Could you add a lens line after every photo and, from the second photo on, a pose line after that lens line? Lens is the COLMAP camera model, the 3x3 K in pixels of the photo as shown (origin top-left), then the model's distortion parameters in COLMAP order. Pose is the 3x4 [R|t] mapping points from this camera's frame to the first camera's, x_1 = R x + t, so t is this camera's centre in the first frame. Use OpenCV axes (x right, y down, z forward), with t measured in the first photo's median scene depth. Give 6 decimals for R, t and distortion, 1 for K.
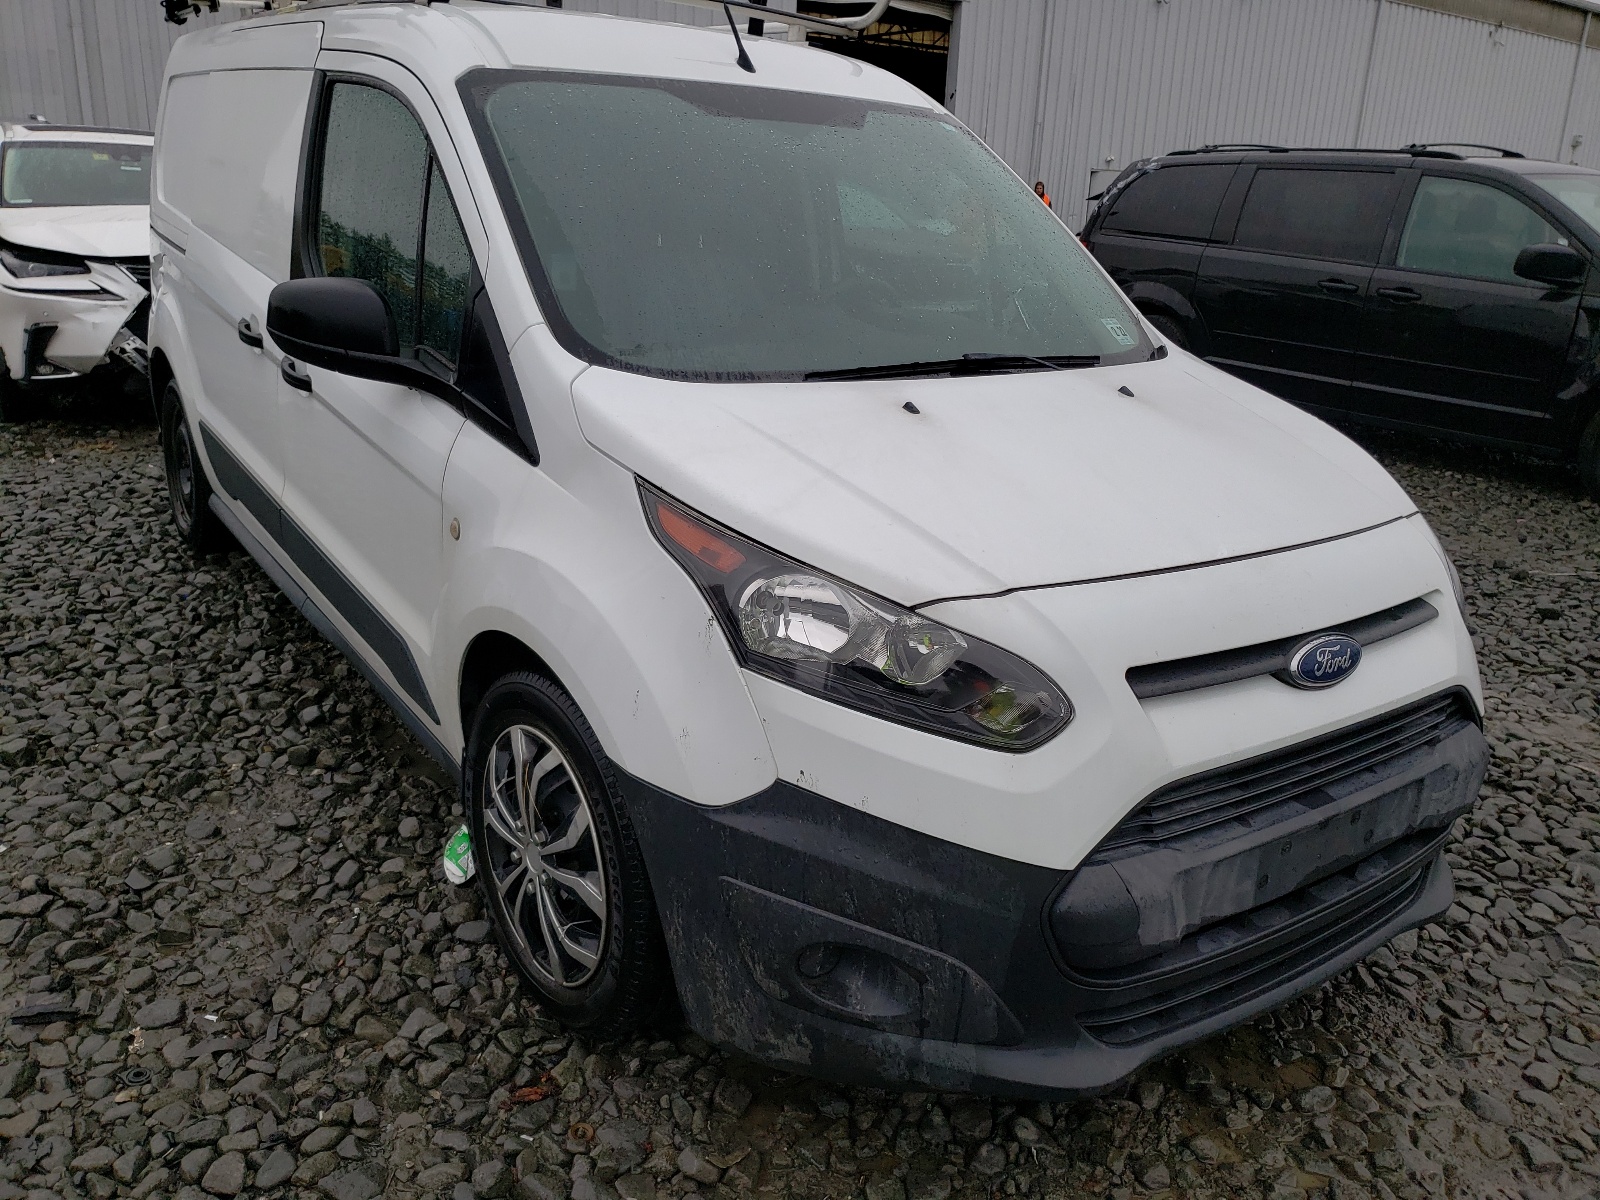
lens RADIAL K [[1221.9, 0, 789.4], [0, 1221.9, 590.2], [0, 0, 1]] dist [0.026922, -0.001177]
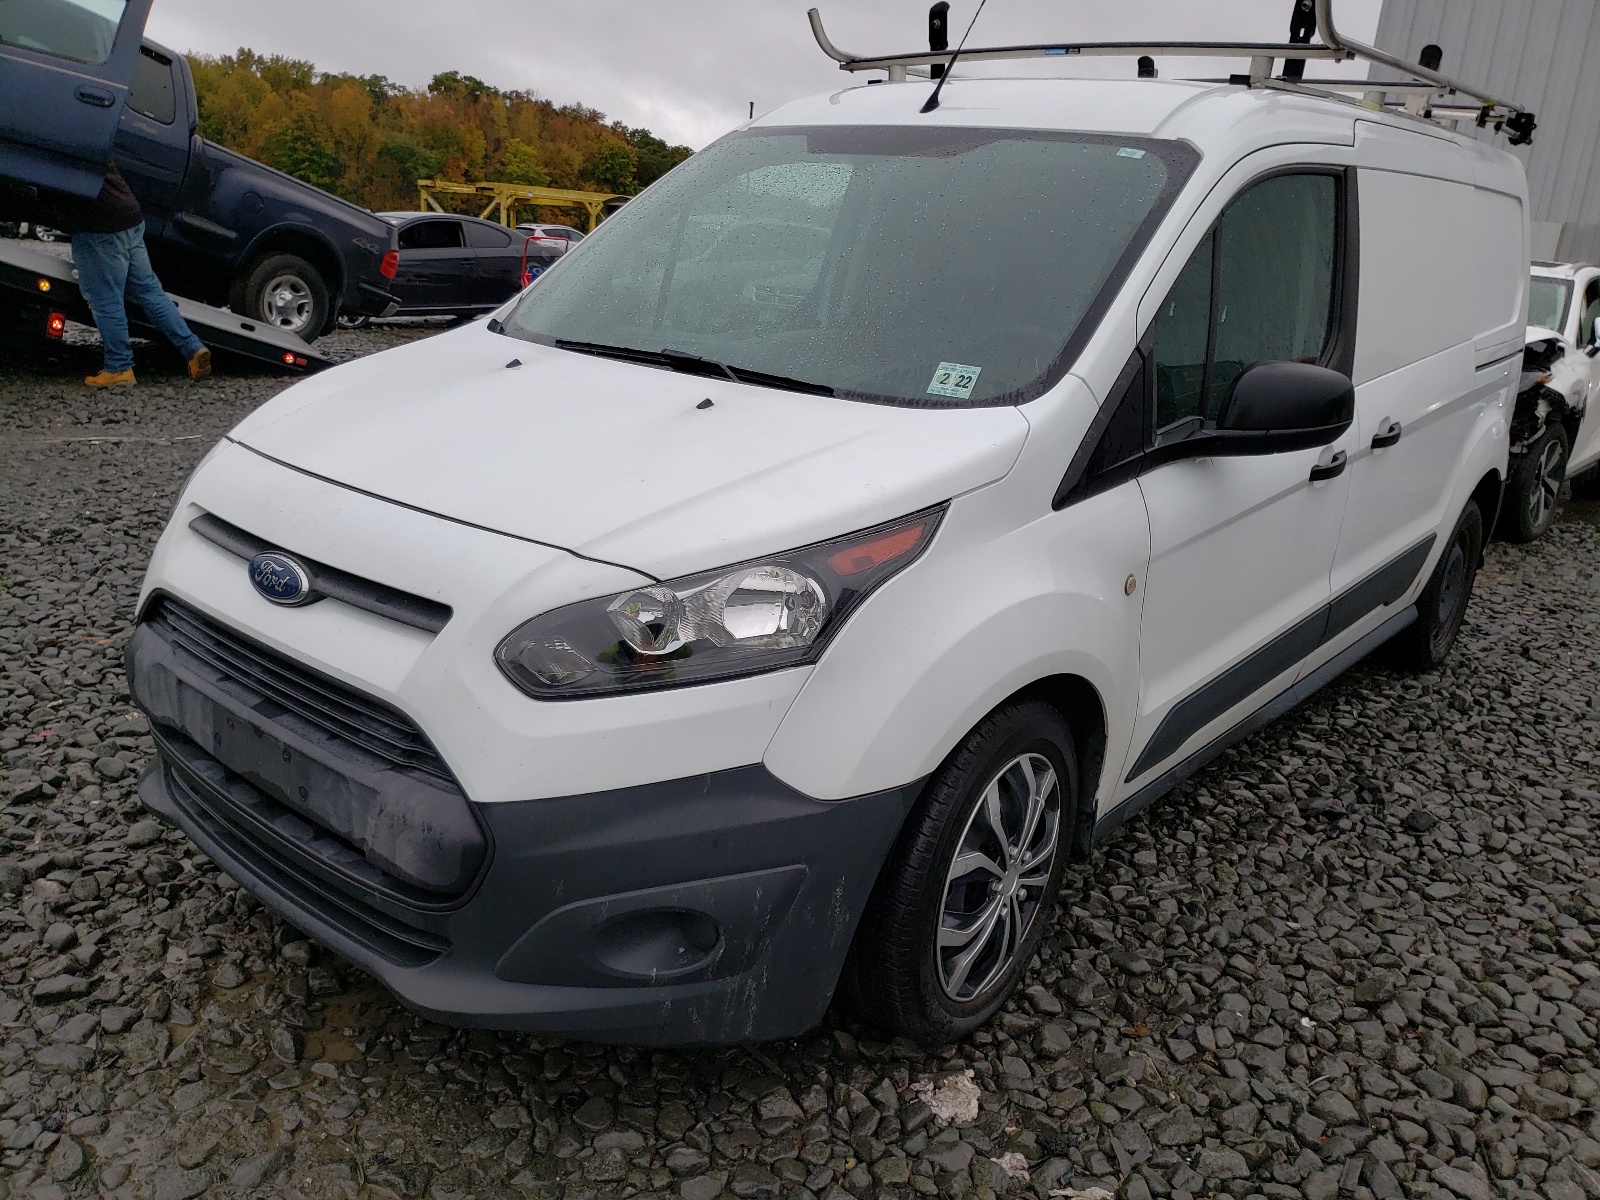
lens RADIAL K [[1221.9, 0, 802.4], [0, 1221.9, 598.5], [0, 0, 1]] dist [0.026922, -0.001177]
pose [[0.285010, 0.251480, -0.924947, 1.326335], [-0.360772, 0.922154, 0.139554, -0.203380], [0.888039, 0.293921, 0.353550, 0.880253]]
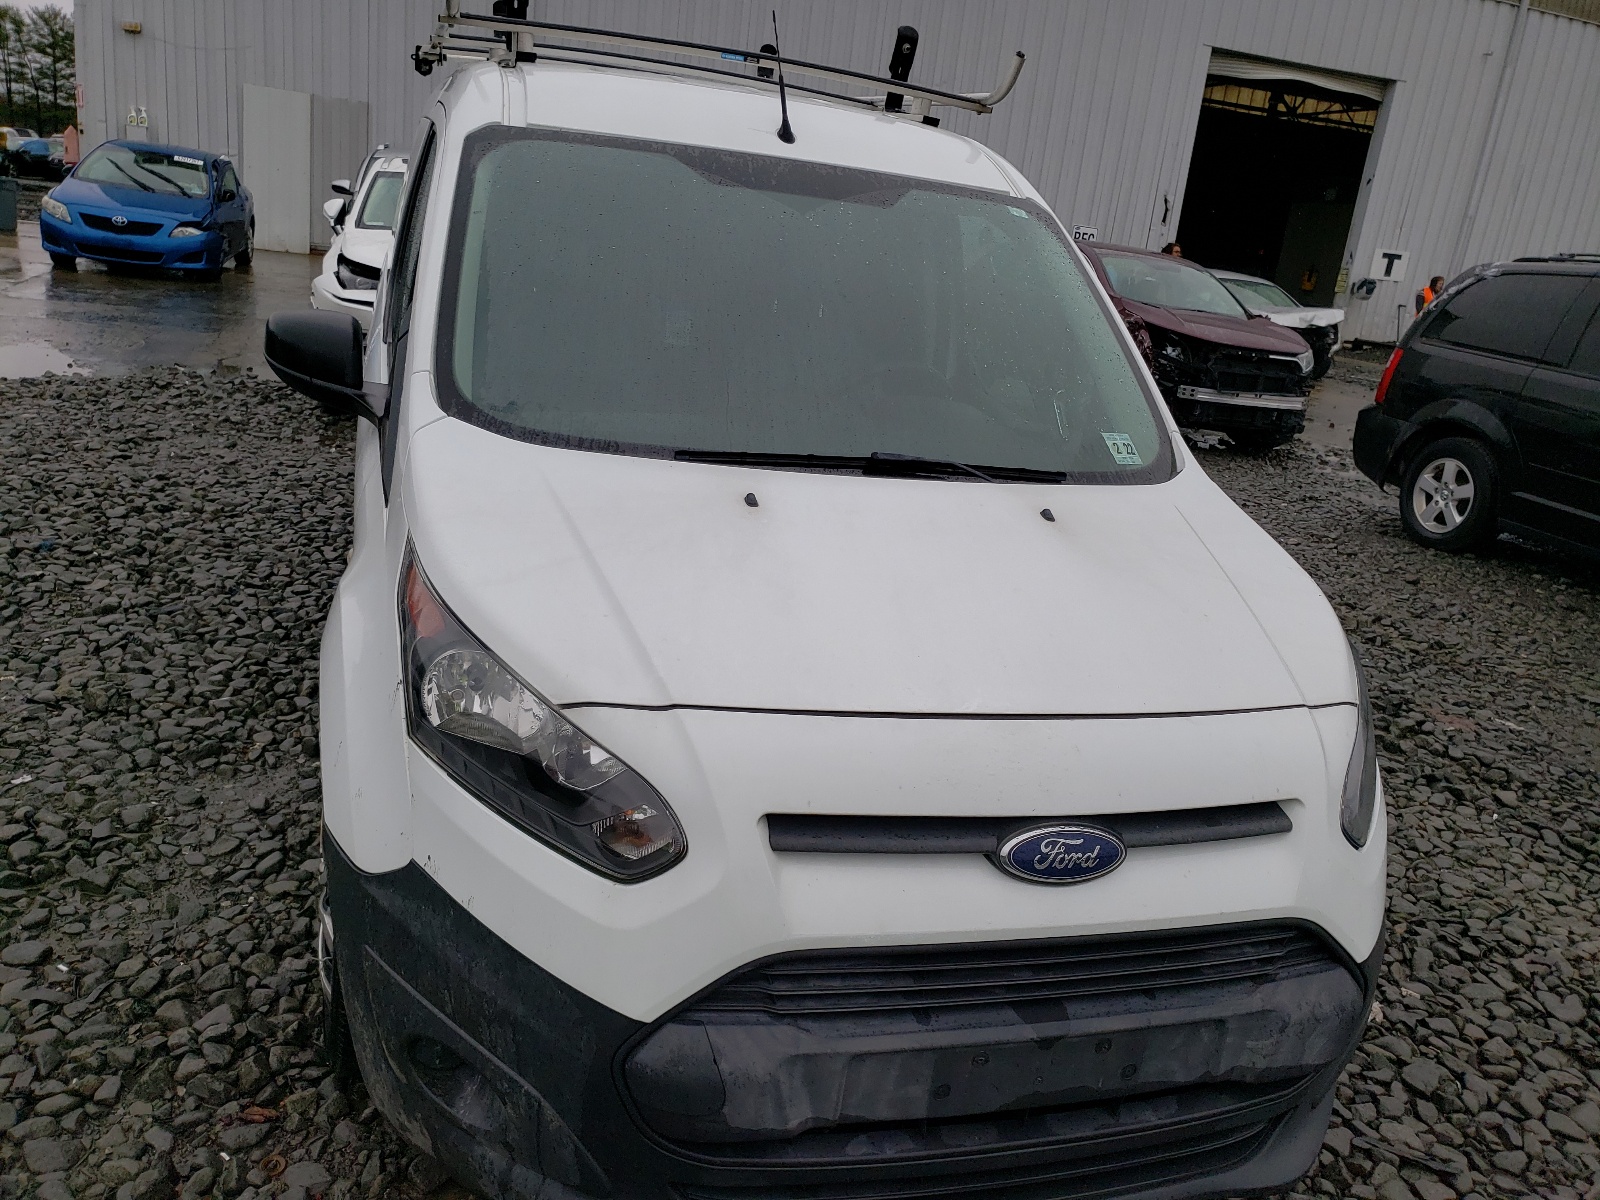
lens RADIAL K [[1221.9, 0, 796.1], [0, 1221.9, 607.2], [0, 0, 1]] dist [0.026922, -0.001177]
pose [[0.951630, 0.154851, -0.265369, 0.391140], [-0.163655, 0.986454, -0.011249, -0.061390], [0.260032, 0.054134, 0.964081, 0.101197]]
